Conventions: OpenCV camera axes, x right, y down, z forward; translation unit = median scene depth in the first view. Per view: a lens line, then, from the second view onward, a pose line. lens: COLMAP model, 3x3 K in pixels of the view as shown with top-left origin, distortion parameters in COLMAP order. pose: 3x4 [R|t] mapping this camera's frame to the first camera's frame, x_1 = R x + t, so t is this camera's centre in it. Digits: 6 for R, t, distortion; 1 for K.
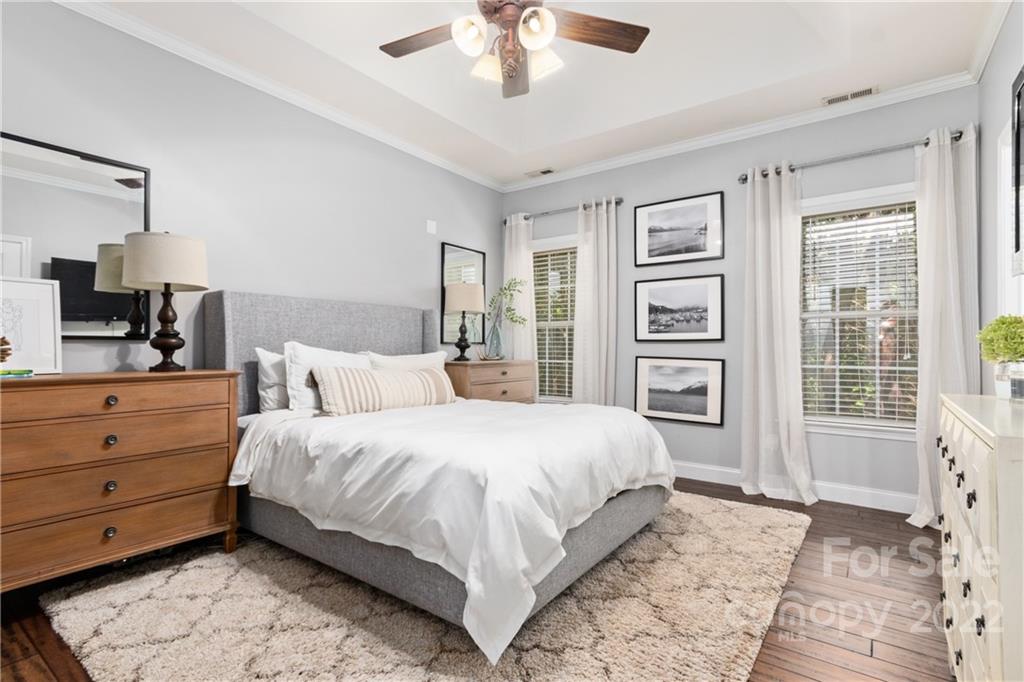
lens RADIAL K [[493.7, 0, 512.8], [0, 493.7, 345.5], [0, 0, 1]] dist [0.002594, 0.001703]
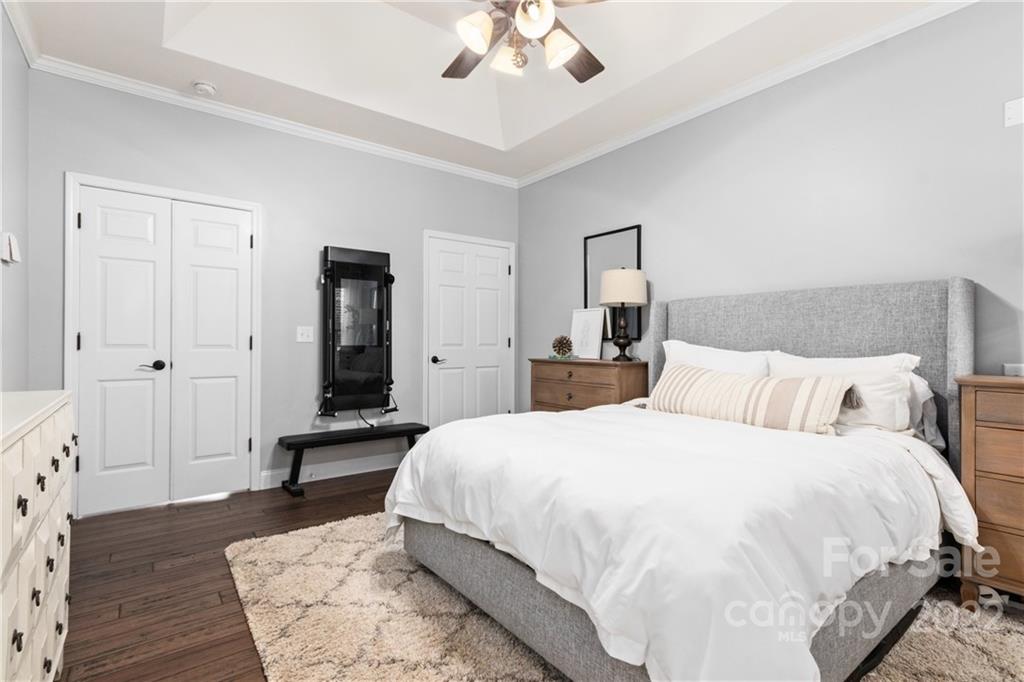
lens RADIAL K [[493.7, 0, 512.5], [0, 493.7, 339.8], [0, 0, 1]] dist [0.002594, 0.001703]
pose [[-0.300625, -0.010366, -0.953686, 0.719356], [-0.002253, 0.999946, -0.010159, 0.003065], [0.953740, -0.000905, -0.300632, 0.989942]]
